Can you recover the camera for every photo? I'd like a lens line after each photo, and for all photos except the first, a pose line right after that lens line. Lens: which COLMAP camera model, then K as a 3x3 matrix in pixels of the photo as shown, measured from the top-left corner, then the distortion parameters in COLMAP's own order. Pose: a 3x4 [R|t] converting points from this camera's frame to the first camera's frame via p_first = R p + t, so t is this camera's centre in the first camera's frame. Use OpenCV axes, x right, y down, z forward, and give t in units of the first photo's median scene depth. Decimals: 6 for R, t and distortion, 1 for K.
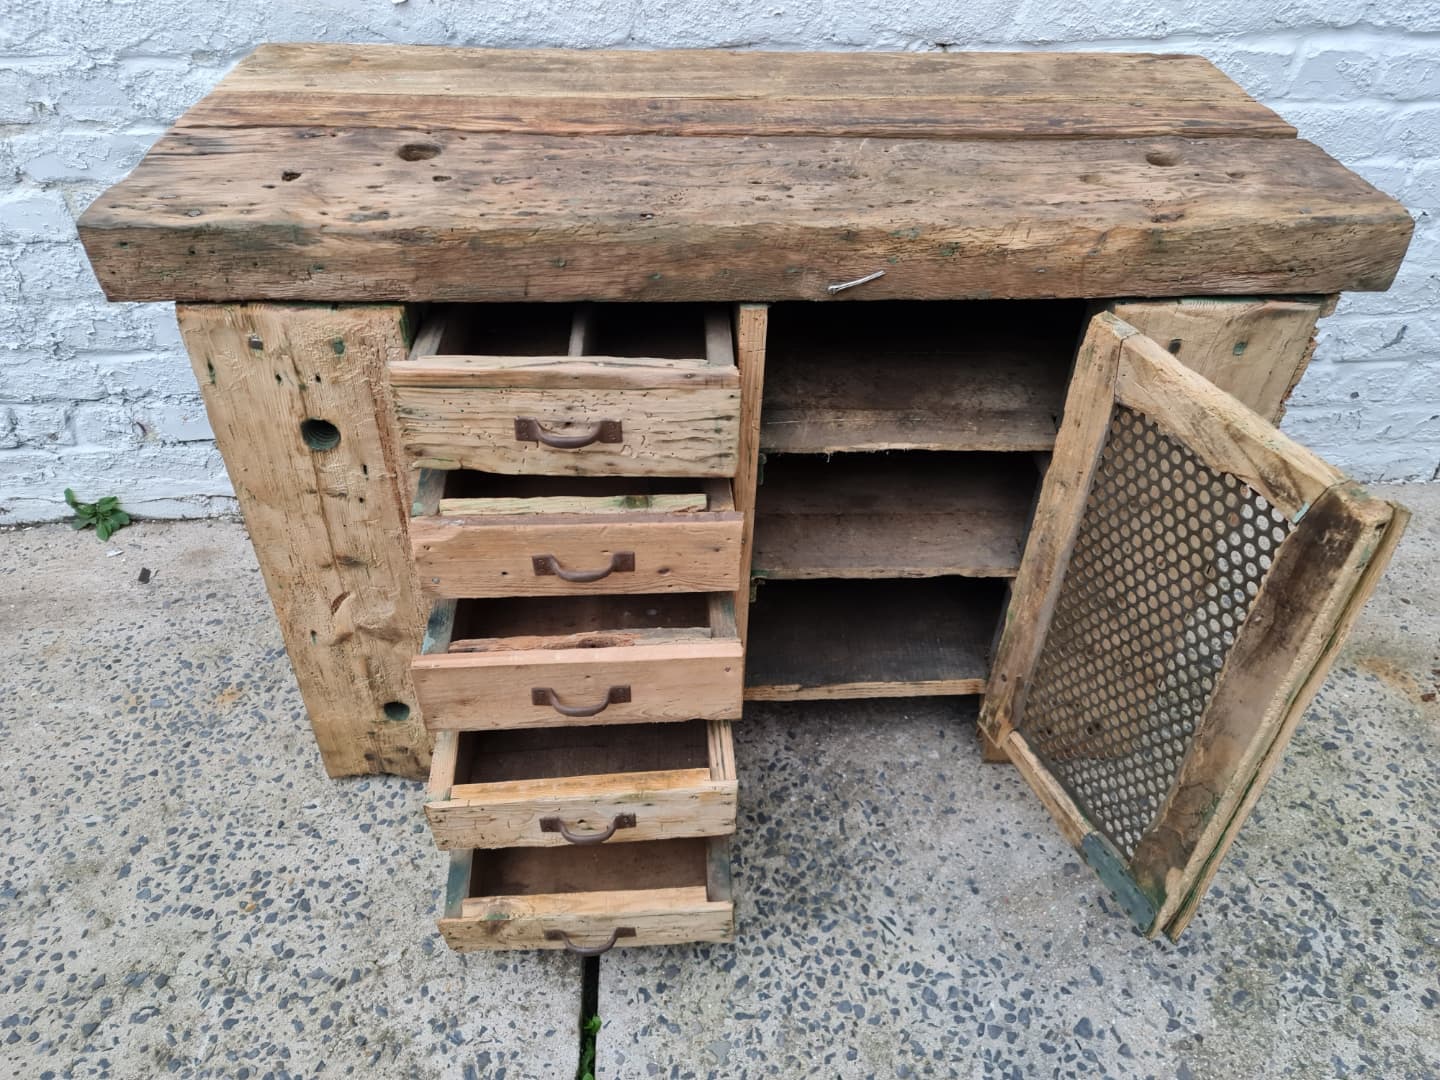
lens RADIAL K [[1064.0, 0, 728.5], [0, 1064.0, 544.3], [0, 0, 1]] dist [0.087453, -0.089844]
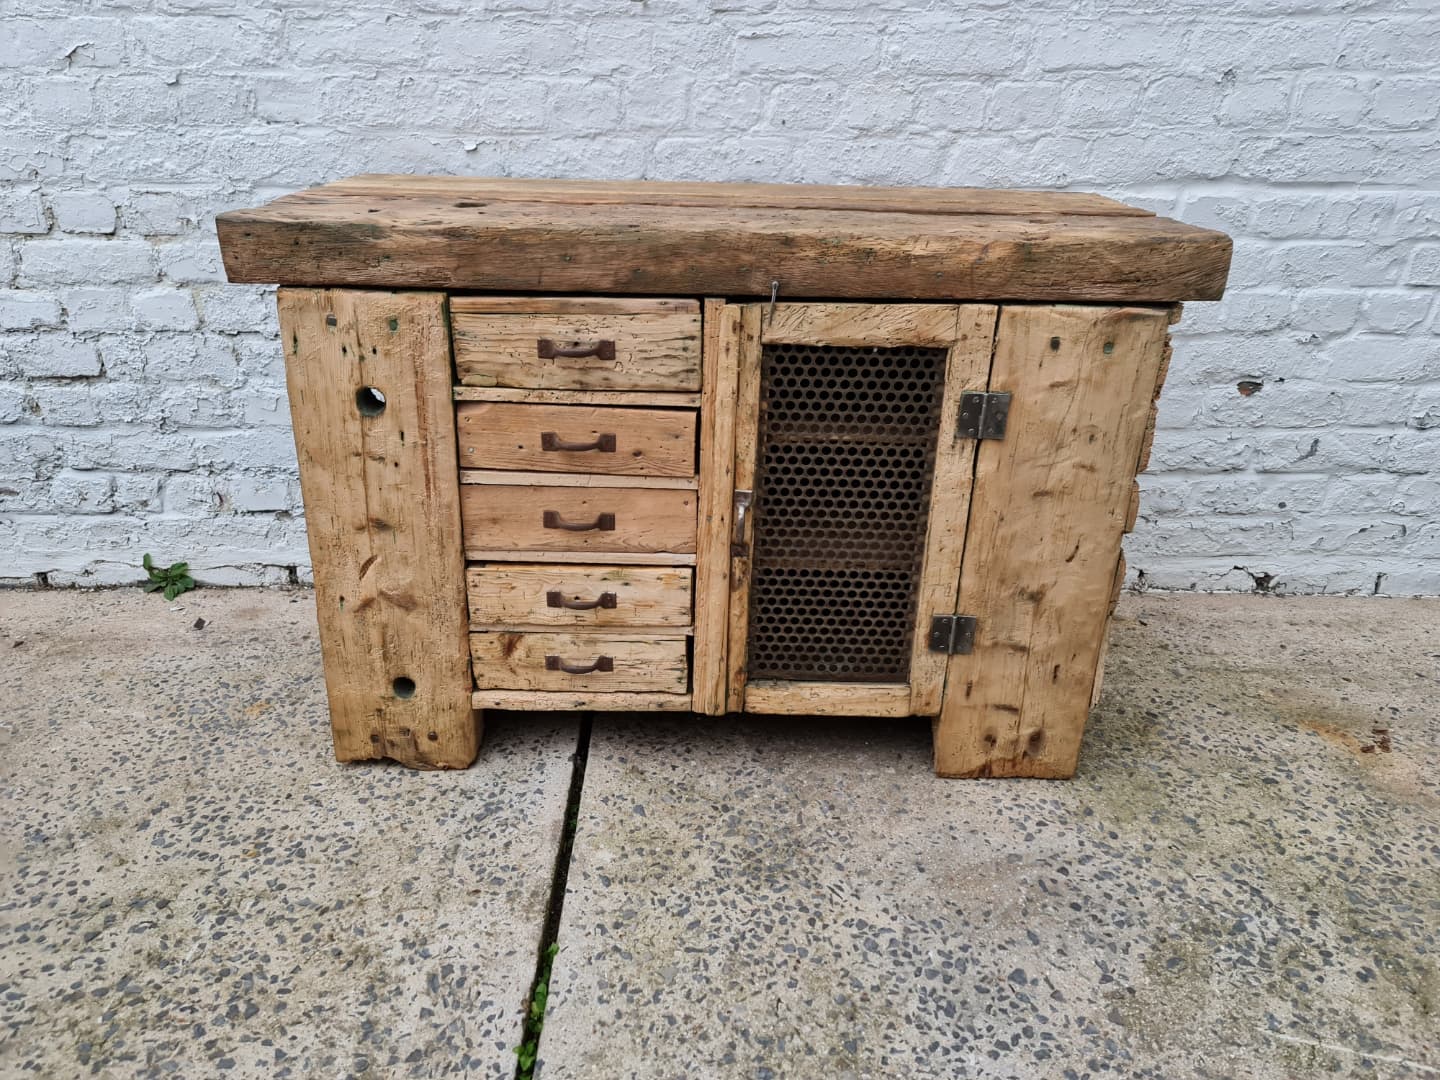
lens RADIAL K [[1061.7, 0, 711.5], [0, 1061.7, 536.6], [0, 0, 1]] dist [0.085035, -0.078217]
pose [[0.998313, 0.024312, -0.052717, 0.074142], [-0.037940, 0.960556, -0.275486, 0.320091], [0.043940, 0.277021, 0.959859, -0.118215]]
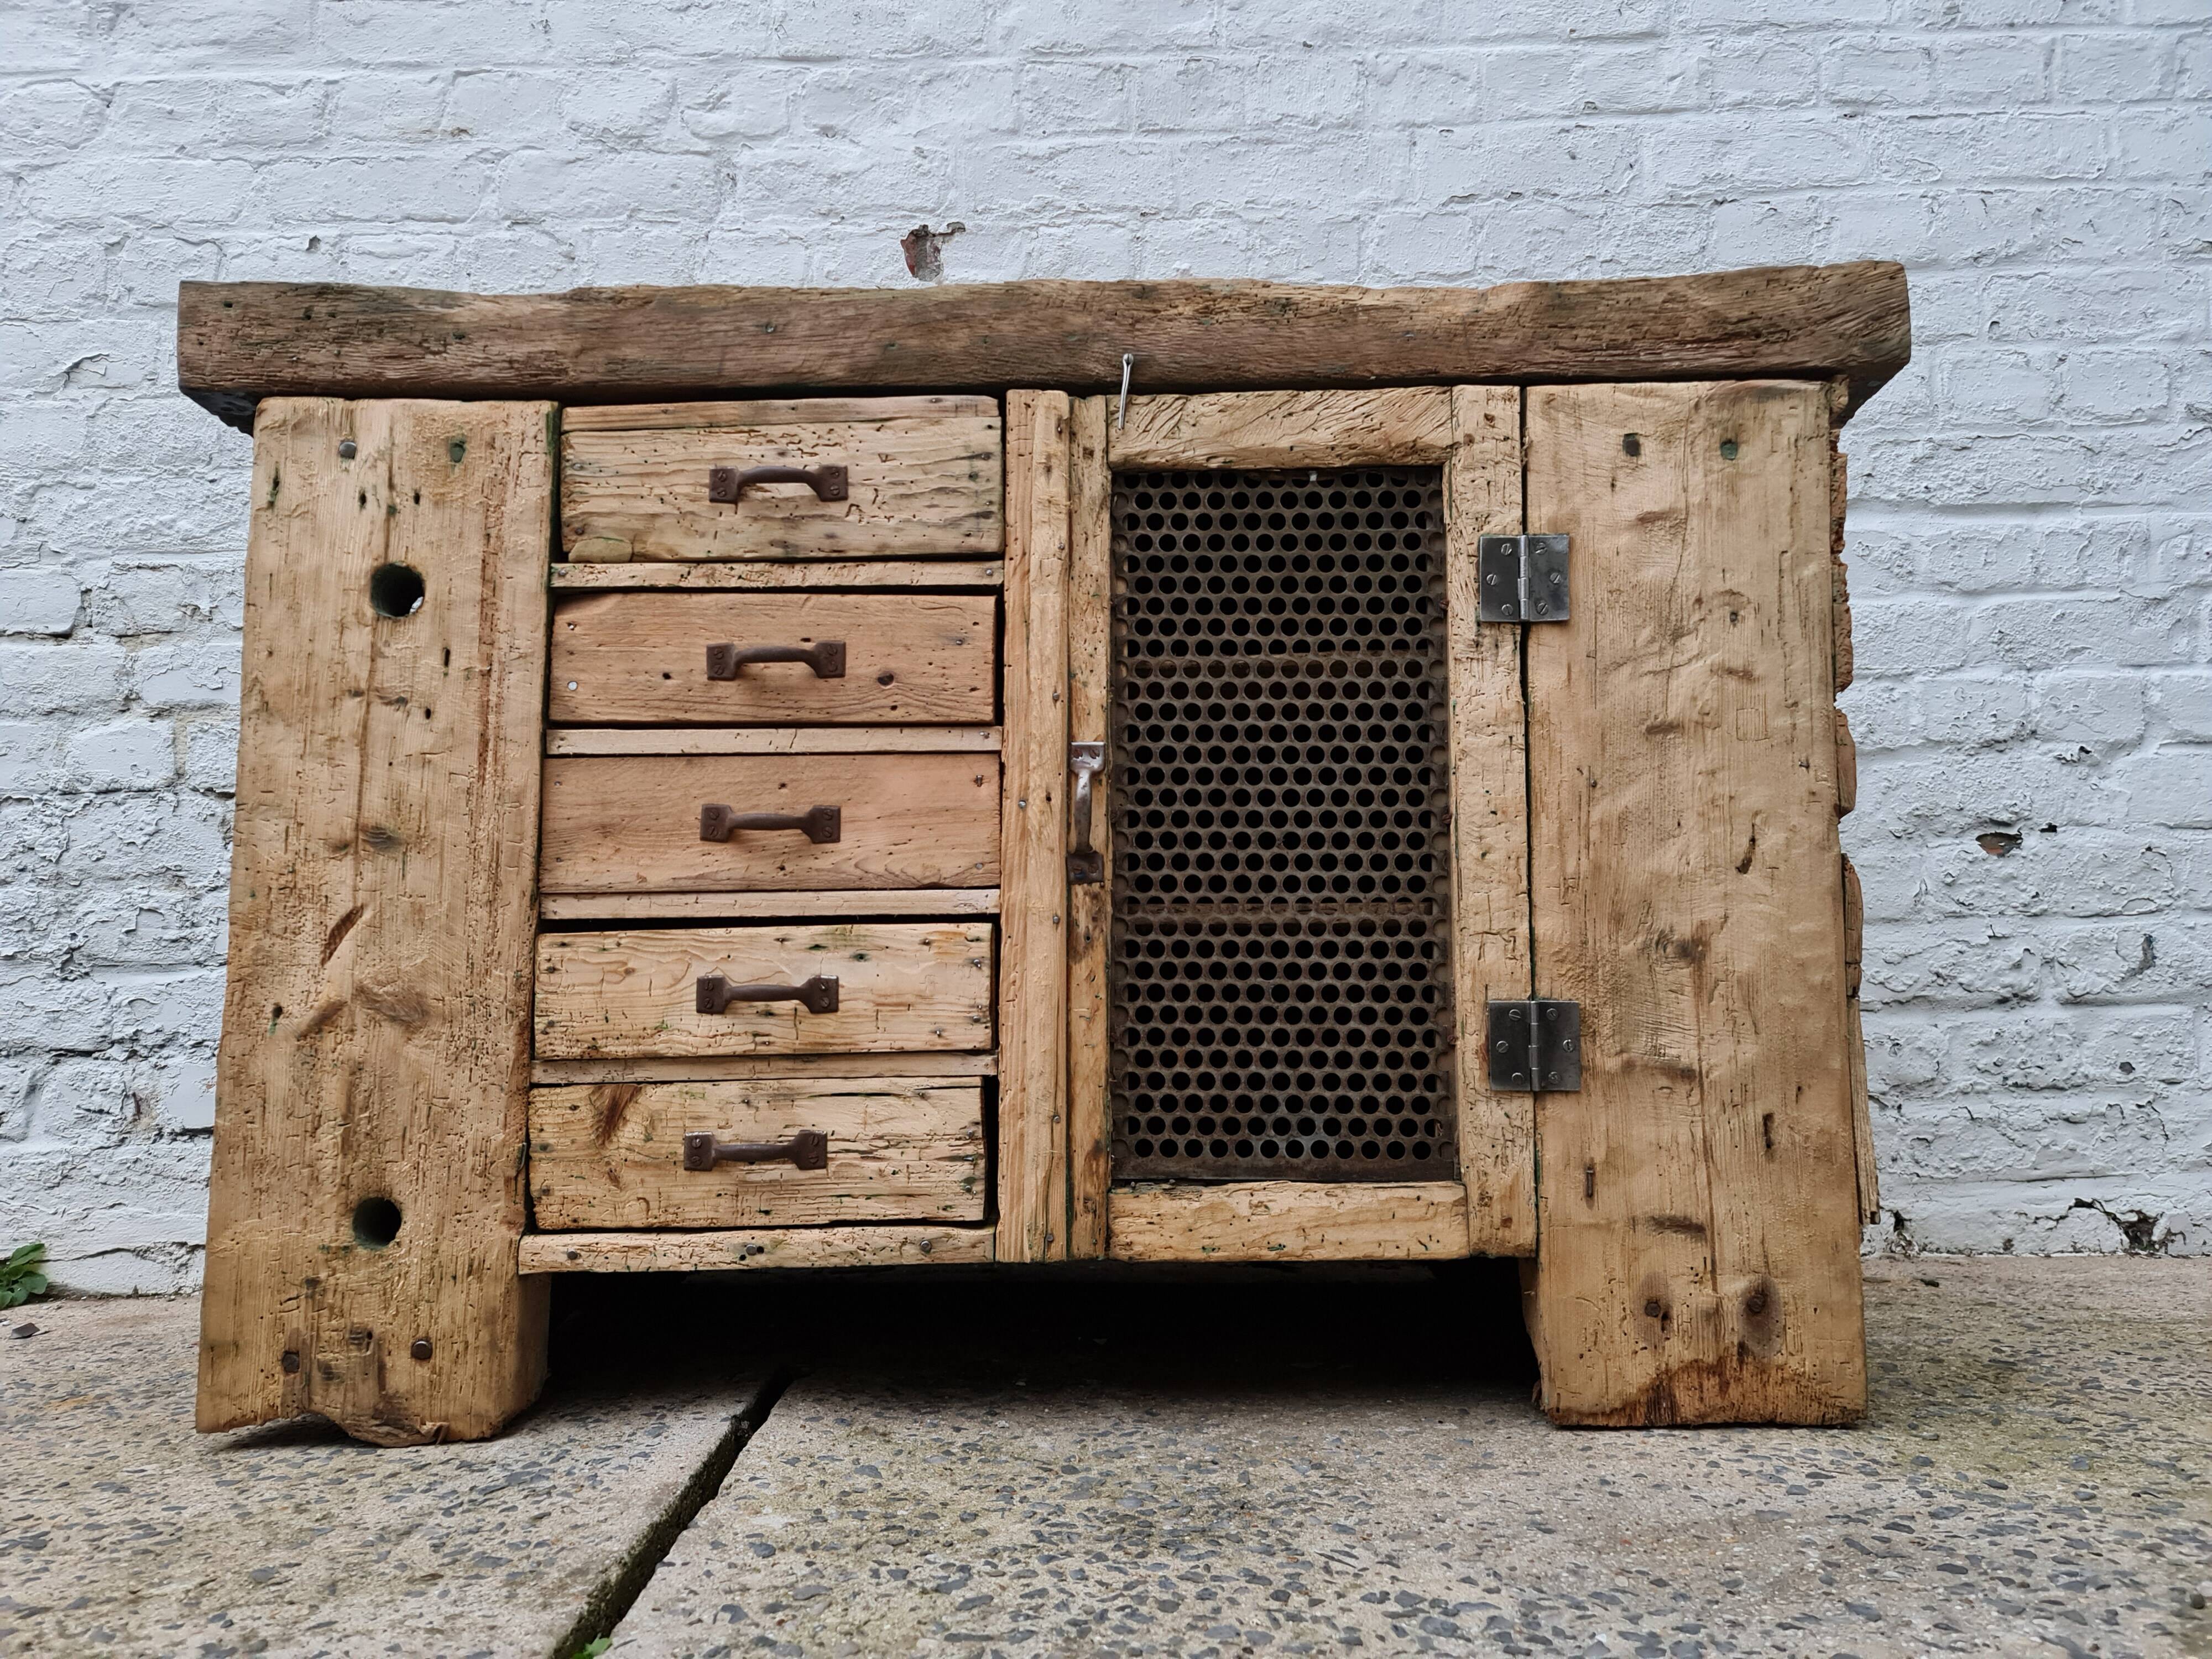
lens RADIAL K [[1640.9, 0, 1087.1], [0, 1640.9, 843.8], [0, 0, 1]] dist [0.070925, -0.060565]
pose [[0.997653, -0.031171, -0.060960, 0.099867], [-0.021685, 0.700664, -0.713162, 0.637056], [0.064943, 0.712810, 0.698344, 0.342668]]
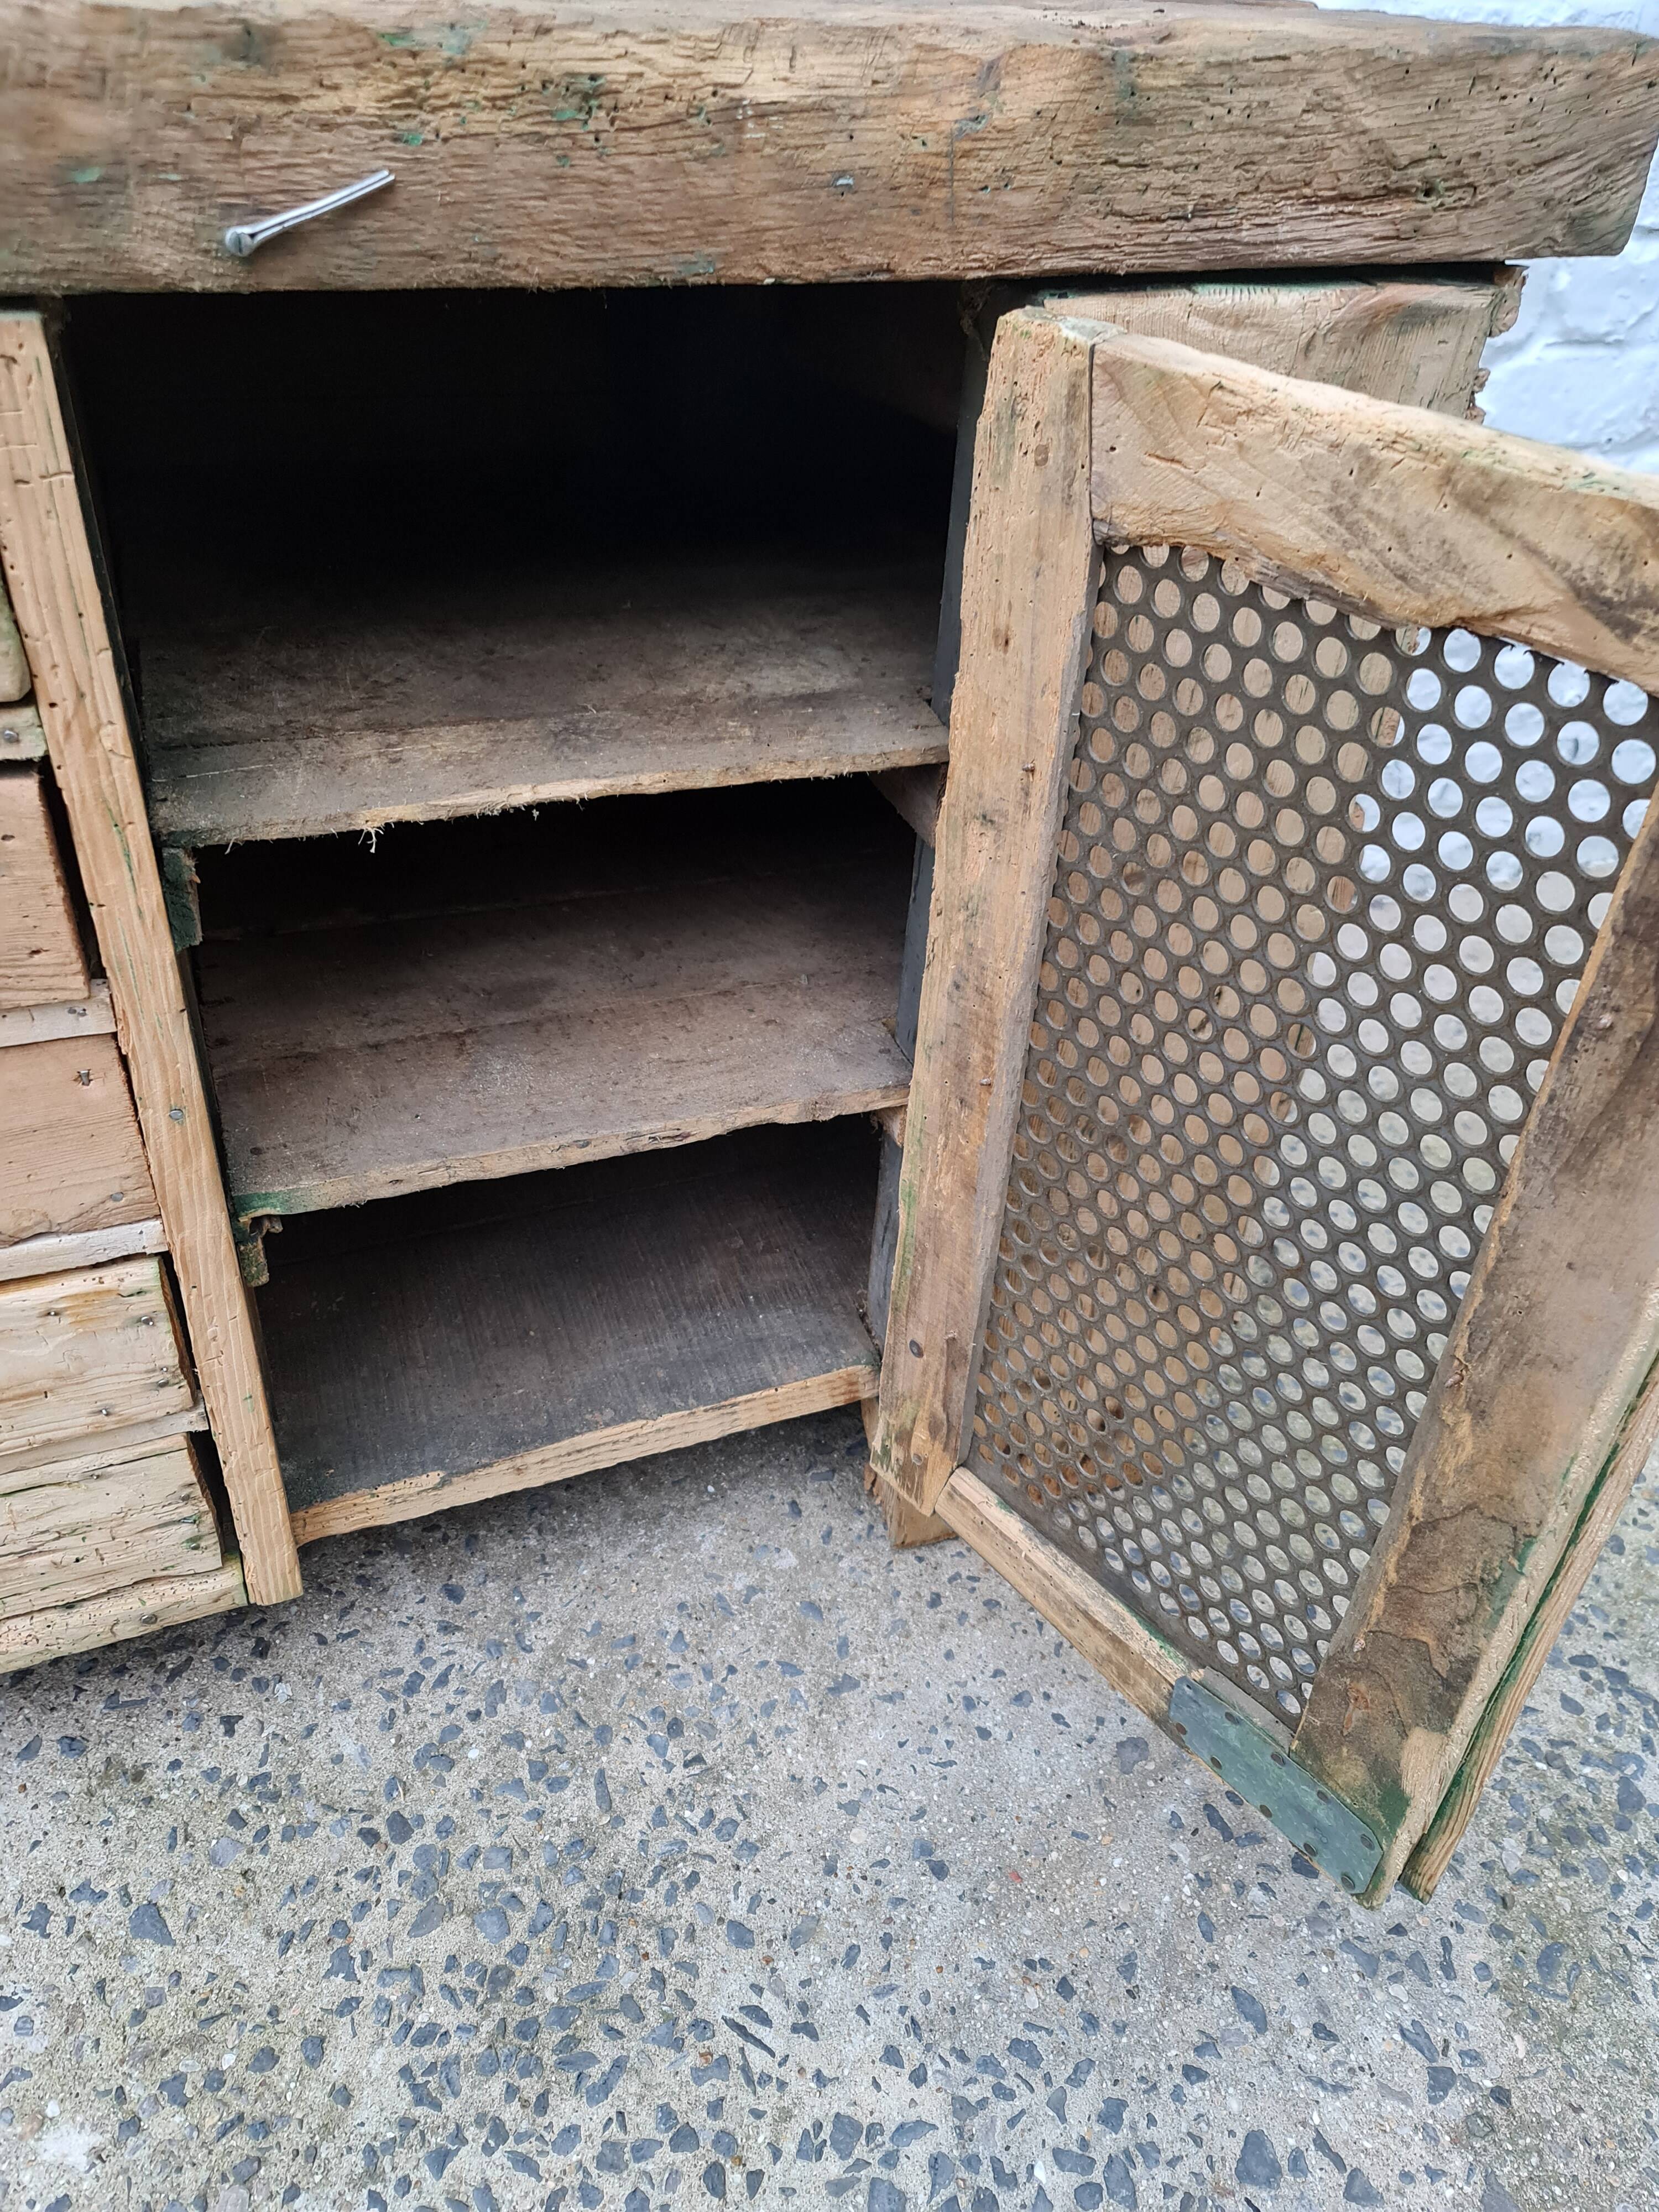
lens RADIAL K [[1623.7, 0, 817.0], [0, 1623.7, 1128.4], [0, 0, 1]] dist [0.095098, -0.103906]
pose [[0.952995, -0.163446, 0.255119, 0.071711], [0.177472, 0.983579, -0.032797, 0.054417], [-0.245569, 0.076532, 0.966353, 0.390130]]
